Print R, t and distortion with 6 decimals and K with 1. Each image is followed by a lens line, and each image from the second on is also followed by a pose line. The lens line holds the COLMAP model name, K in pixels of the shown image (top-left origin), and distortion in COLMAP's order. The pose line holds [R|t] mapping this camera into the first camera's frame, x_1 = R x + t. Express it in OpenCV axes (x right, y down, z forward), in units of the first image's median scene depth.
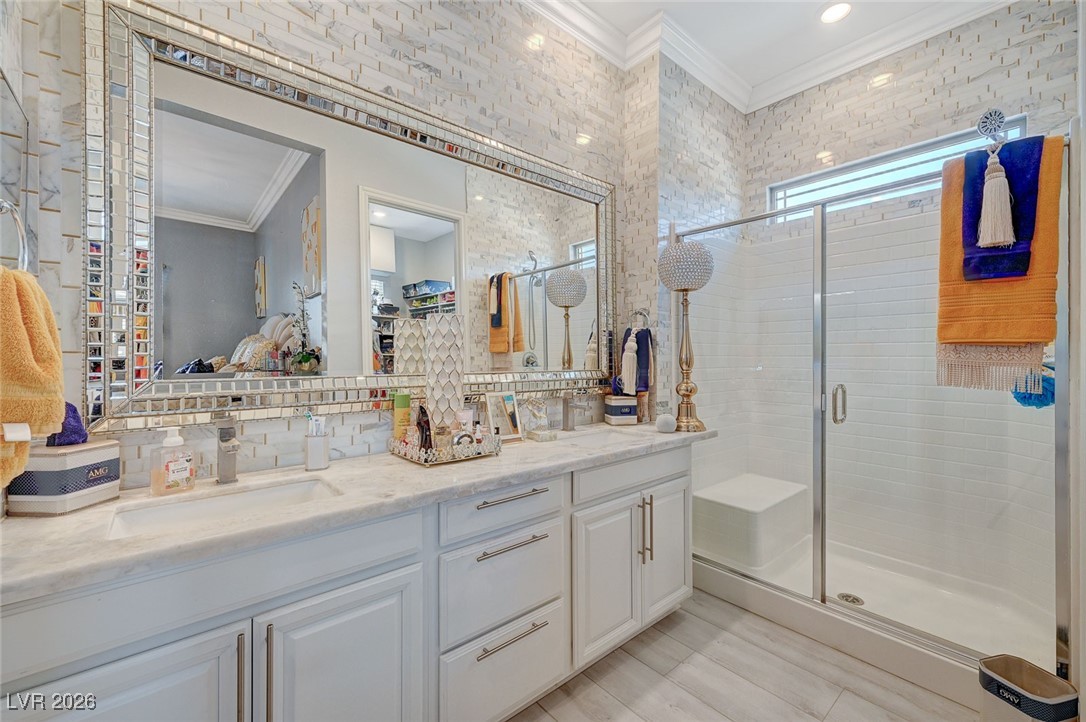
lens RADIAL K [[434.8, 0, 536.8], [0, 434.8, 359.1], [0, 0, 1]] dist [-0.000852, 0.001083]
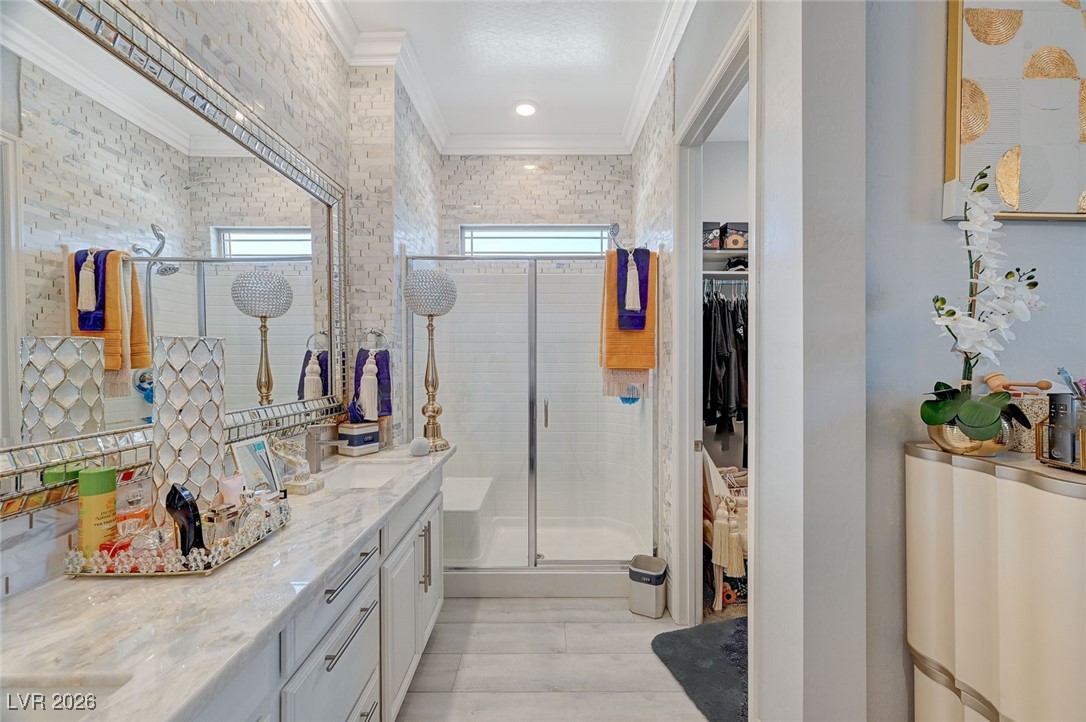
lens RADIAL K [[434.8, 0, 542.9], [0, 434.8, 360.4], [0, 0, 1]] dist [-0.000852, 0.001083]
pose [[0.644303, -0.002406, 0.764766, -0.257153], [0.004472, 0.999990, -0.000621, -0.044704], [-0.764757, 0.003820, 0.644308, 0.112956]]
